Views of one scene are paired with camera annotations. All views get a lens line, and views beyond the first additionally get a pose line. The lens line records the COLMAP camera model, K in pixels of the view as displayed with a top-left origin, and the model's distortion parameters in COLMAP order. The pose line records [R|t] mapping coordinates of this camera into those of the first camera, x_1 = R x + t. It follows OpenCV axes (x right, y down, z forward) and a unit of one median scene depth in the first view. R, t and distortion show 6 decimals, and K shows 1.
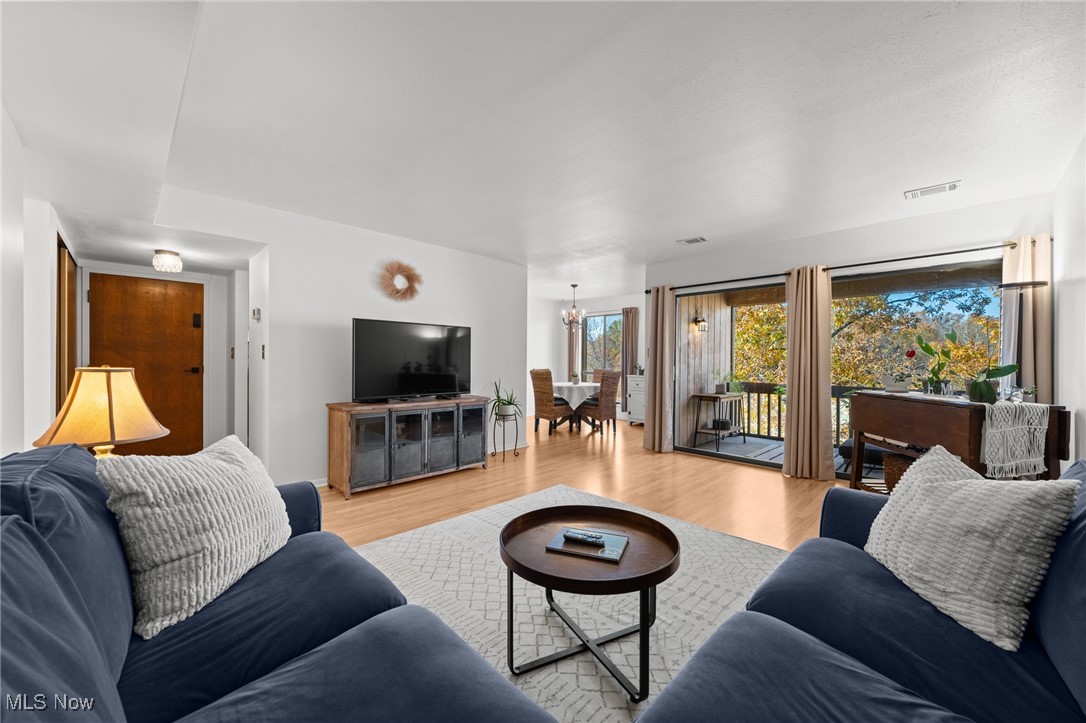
lens RADIAL K [[425.5, 0, 543.0], [0, 425.5, 361.5], [0, 0, 1]] dist [0.001763, 0.000114]
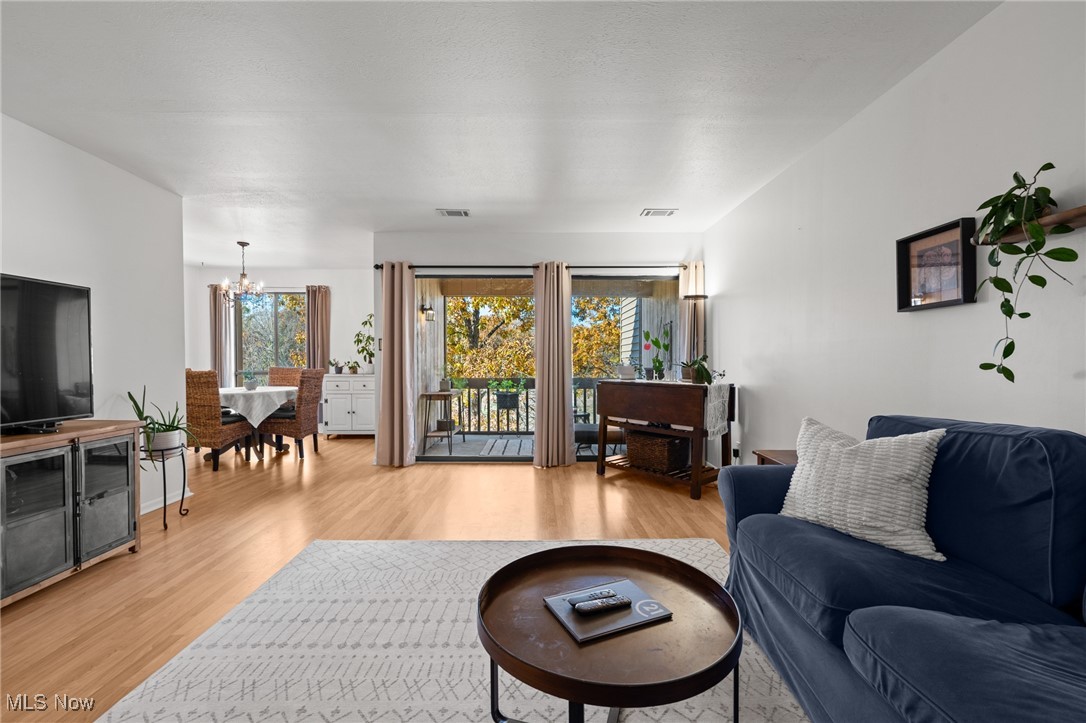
lens RADIAL K [[463.4, 0, 542.0], [0, 463.4, 368.1], [0, 0, 1]] dist [-0.003363, -0.000489]
pose [[0.692247, -0.021629, 0.721336, -0.204177], [0.007377, 0.999711, 0.022897, 0.007447], [-0.721623, -0.010529, 0.692206, 0.229994]]
